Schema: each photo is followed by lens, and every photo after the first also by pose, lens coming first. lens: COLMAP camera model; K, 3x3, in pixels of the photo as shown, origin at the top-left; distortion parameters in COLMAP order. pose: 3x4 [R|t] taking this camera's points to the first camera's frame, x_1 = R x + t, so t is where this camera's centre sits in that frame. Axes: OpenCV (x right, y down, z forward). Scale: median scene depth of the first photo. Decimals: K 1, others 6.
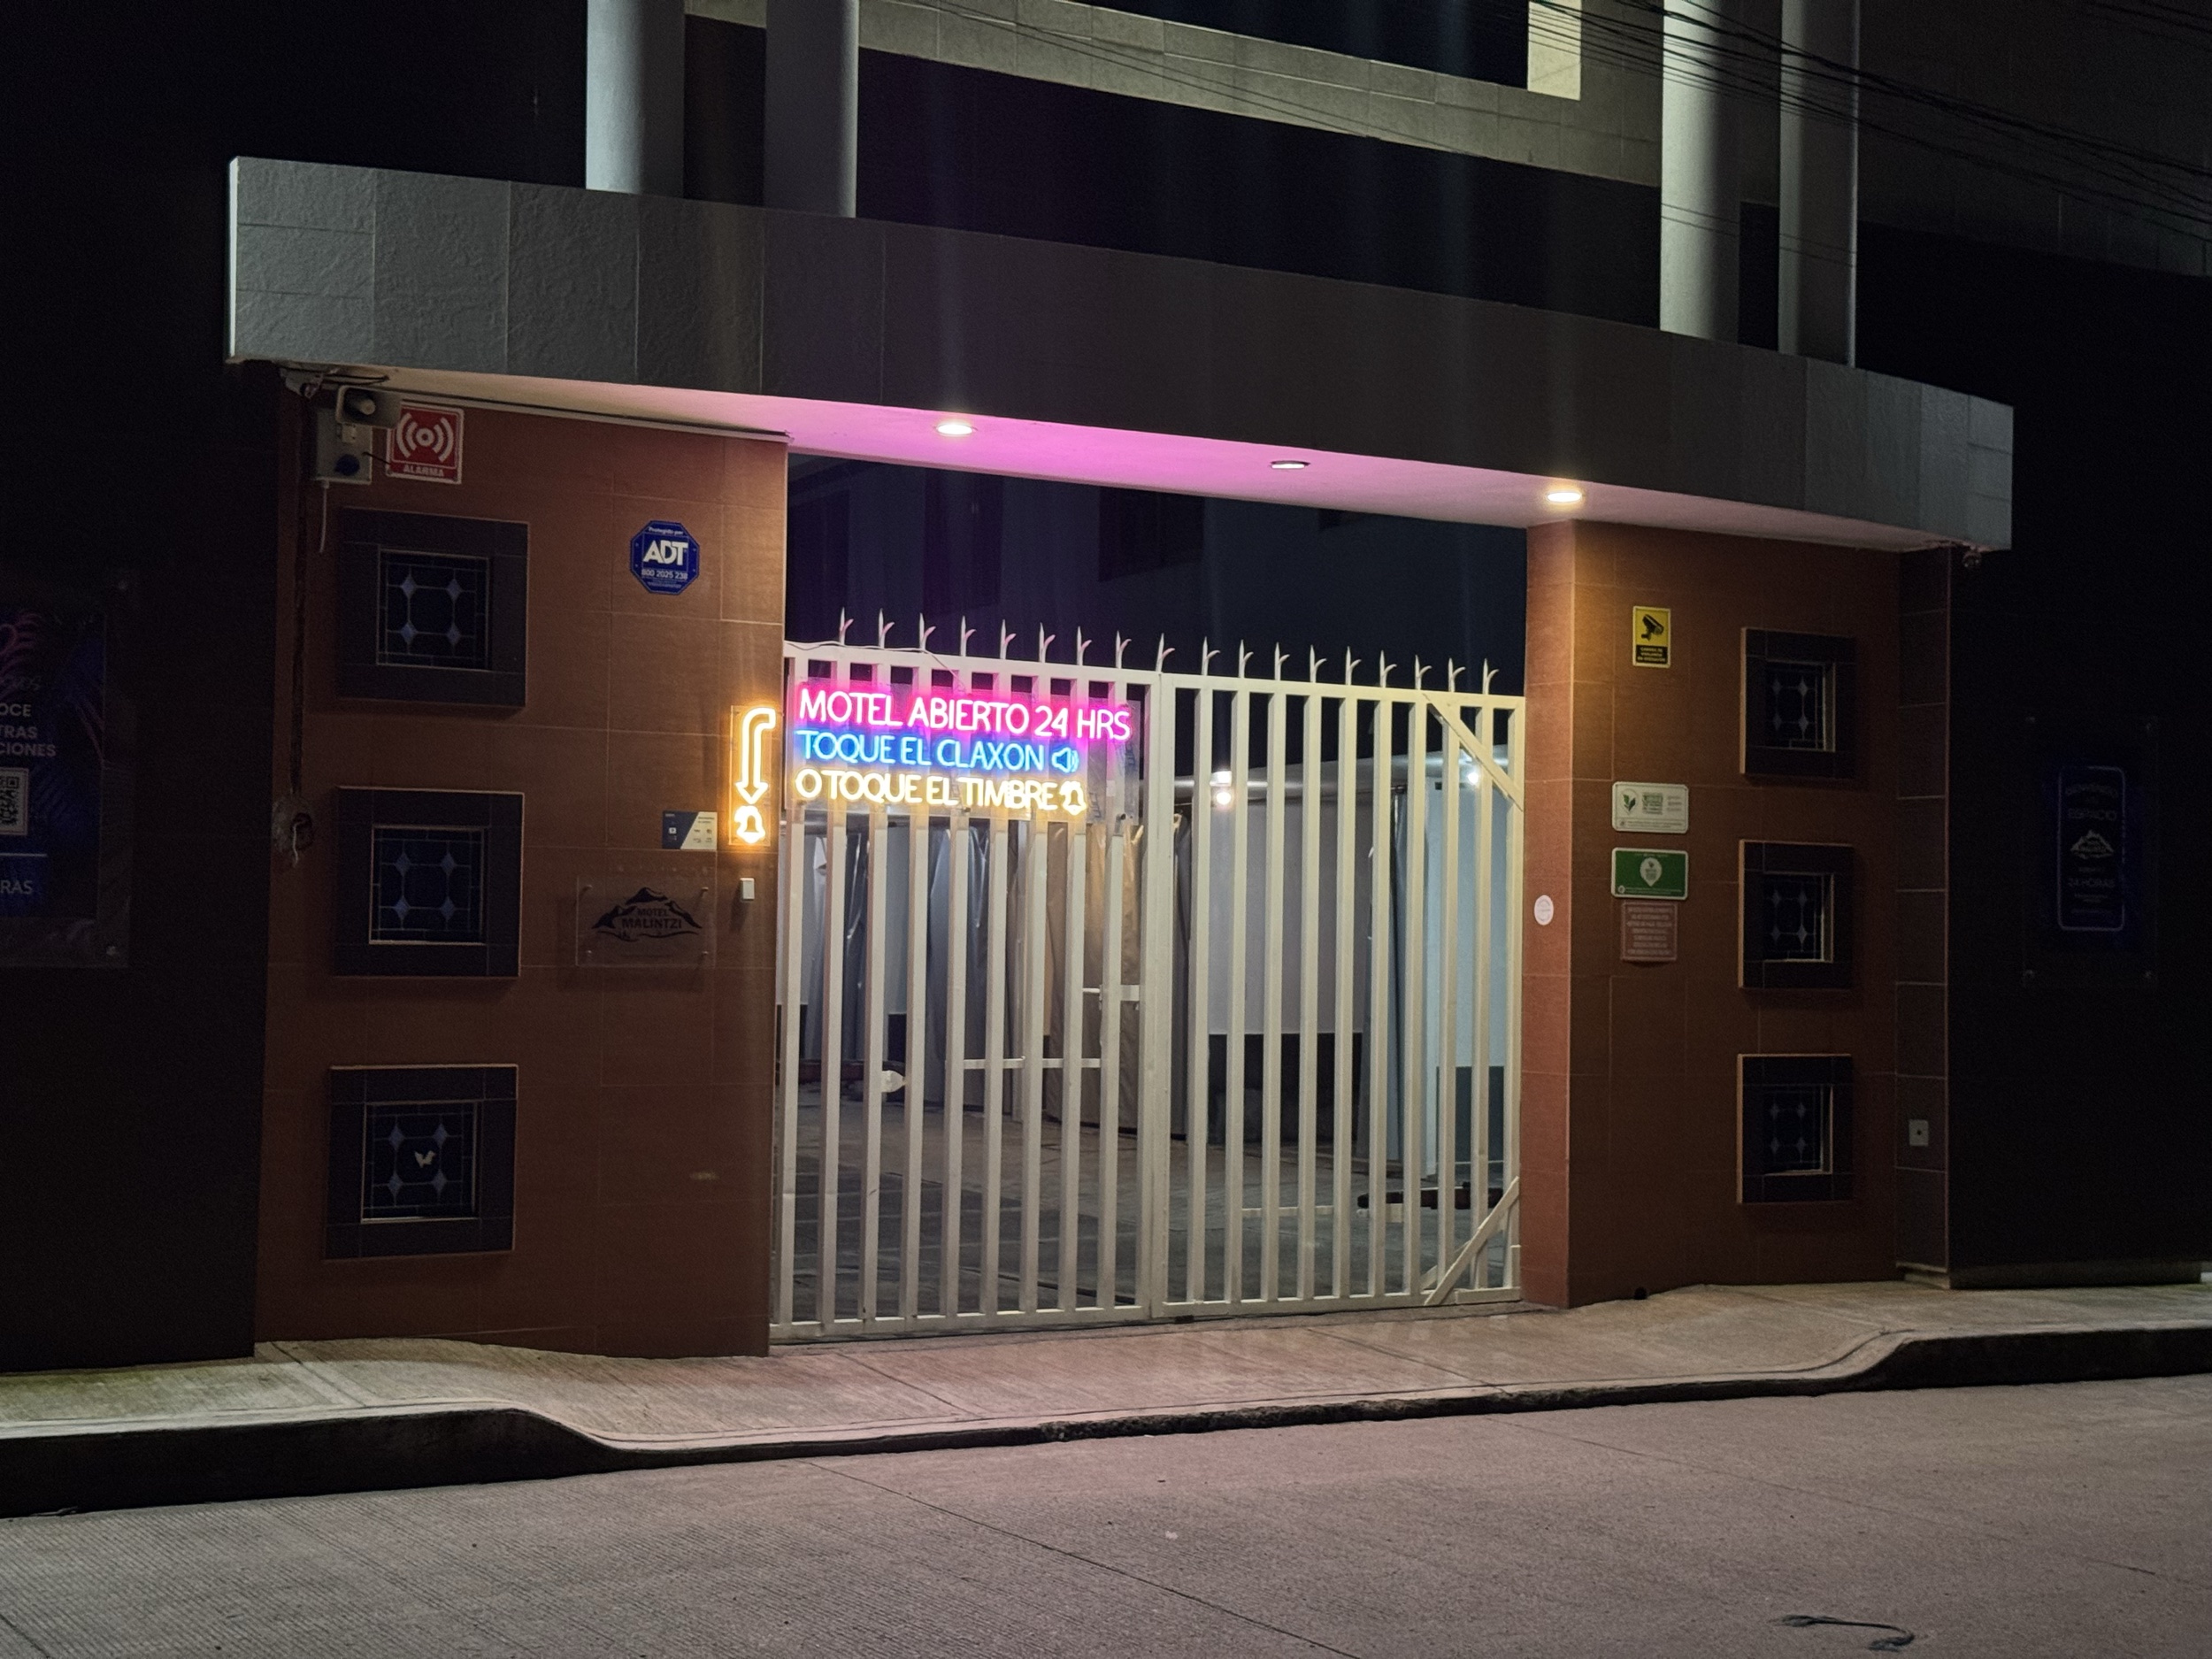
lens RADIAL K [[3225.7, 0, 1156.6], [0, 3225.7, 806.4], [0, 0, 1]] dist [0.149037, -0.009606]
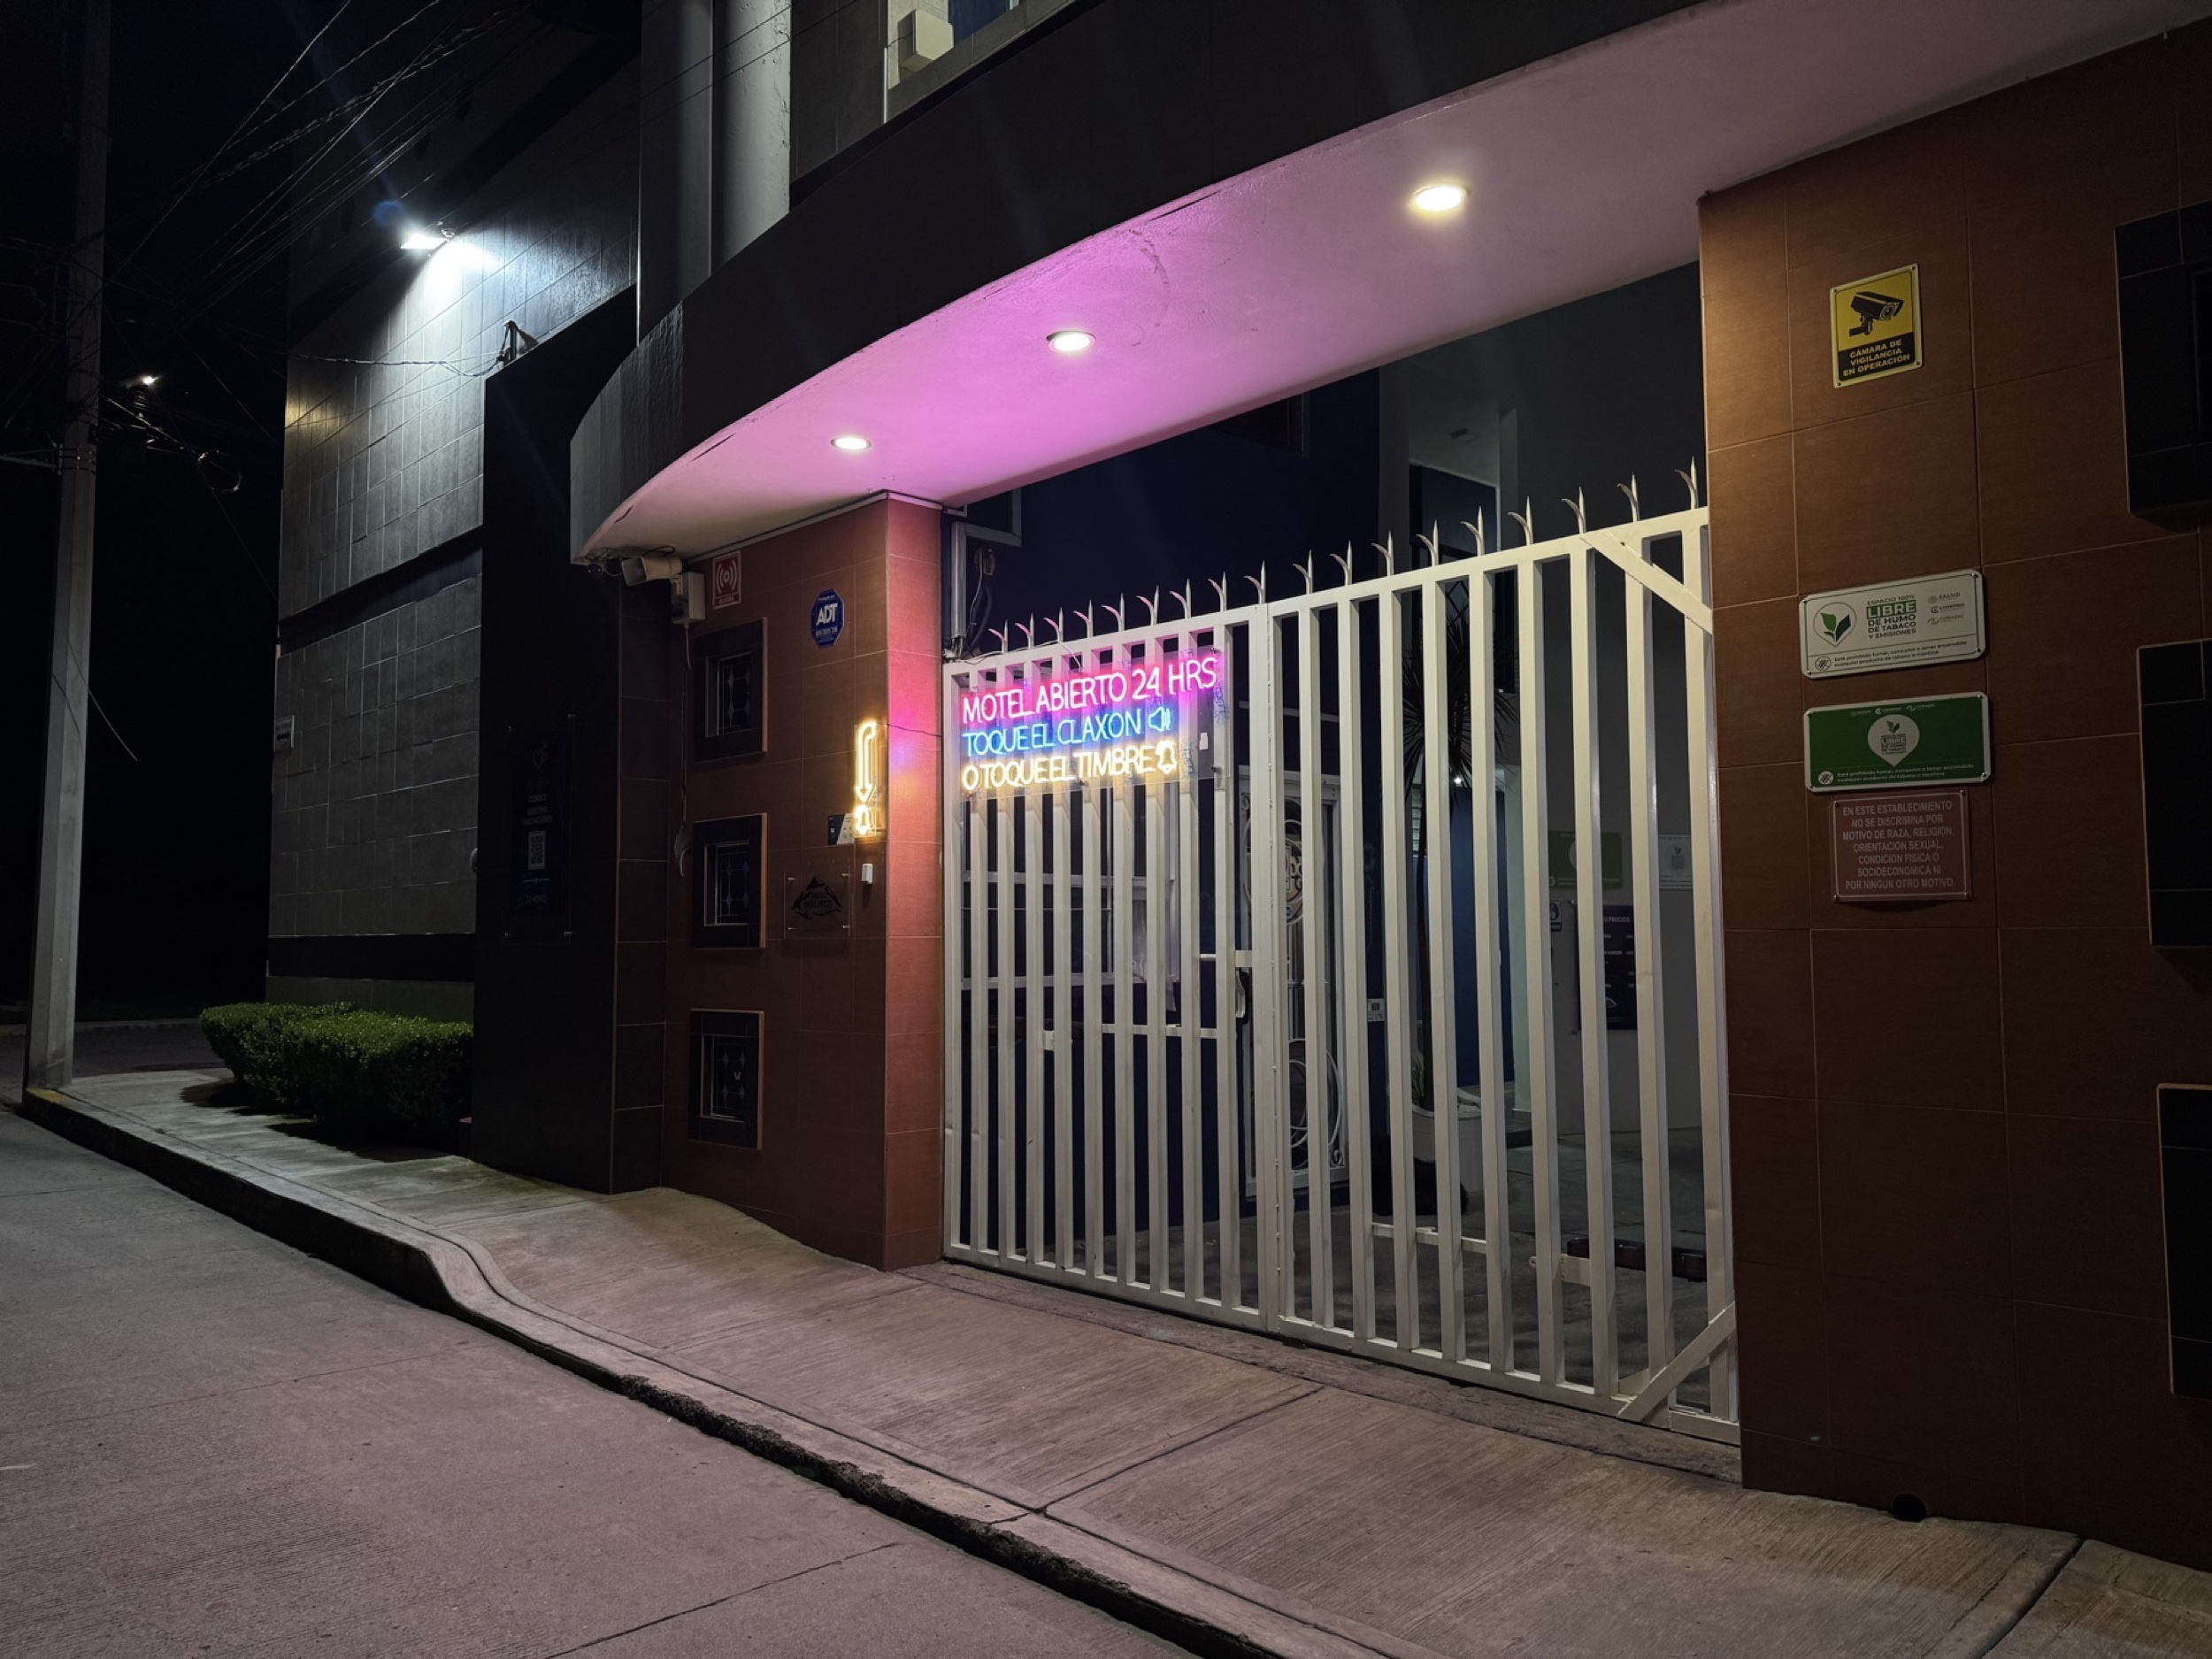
lens RADIAL K [[1549.0, 0, 1106.0], [0, 1549.0, 829.5], [0, 0, 1]] dist [0.155041, -0.282632]
pose [[0.210537, -0.083579, -0.974006, 0.429889], [0.055343, 0.995760, -0.073483, 0.053320], [0.976018, -0.038434, 0.214270, 0.899227]]
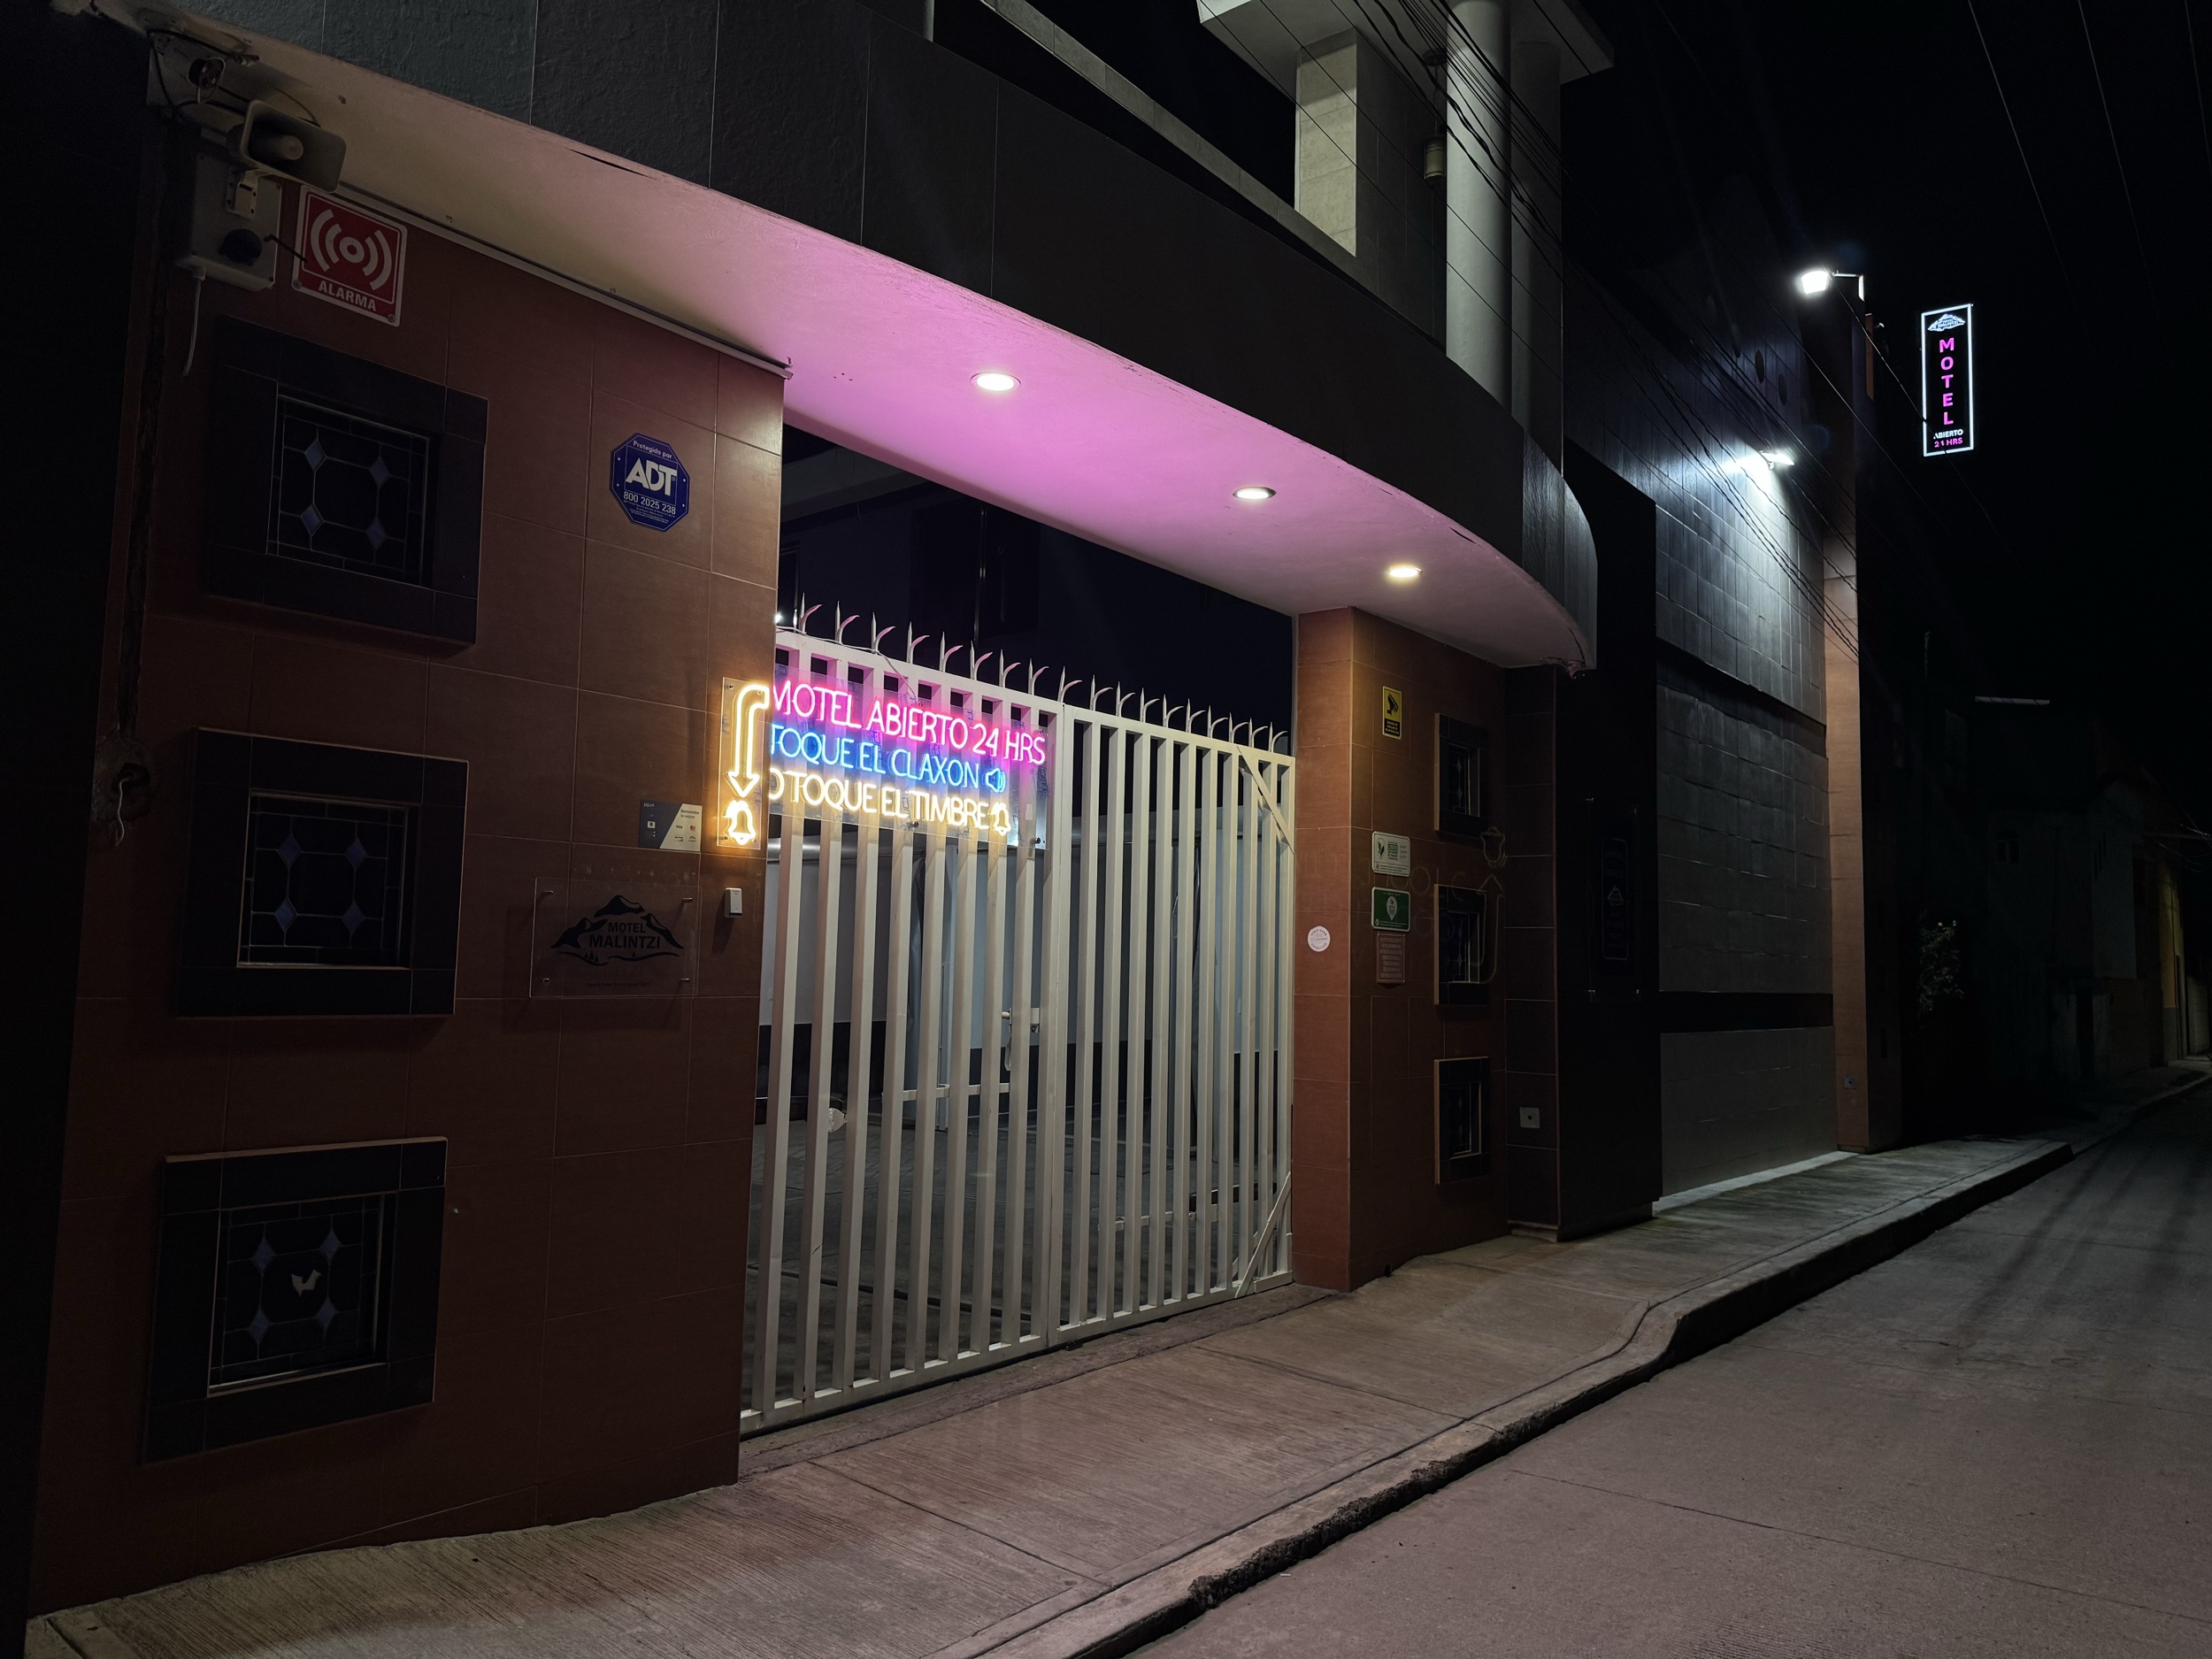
lens RADIAL K [[1549.0, 0, 1106.0], [0, 1549.0, 829.5], [0, 0, 1]] dist [0.155041, -0.282632]
pose [[0.933796, 0.038922, 0.355683, -0.167954], [-0.025436, 0.998772, -0.042516, 0.020448], [-0.356901, 0.030654, 0.933639, 0.555839]]
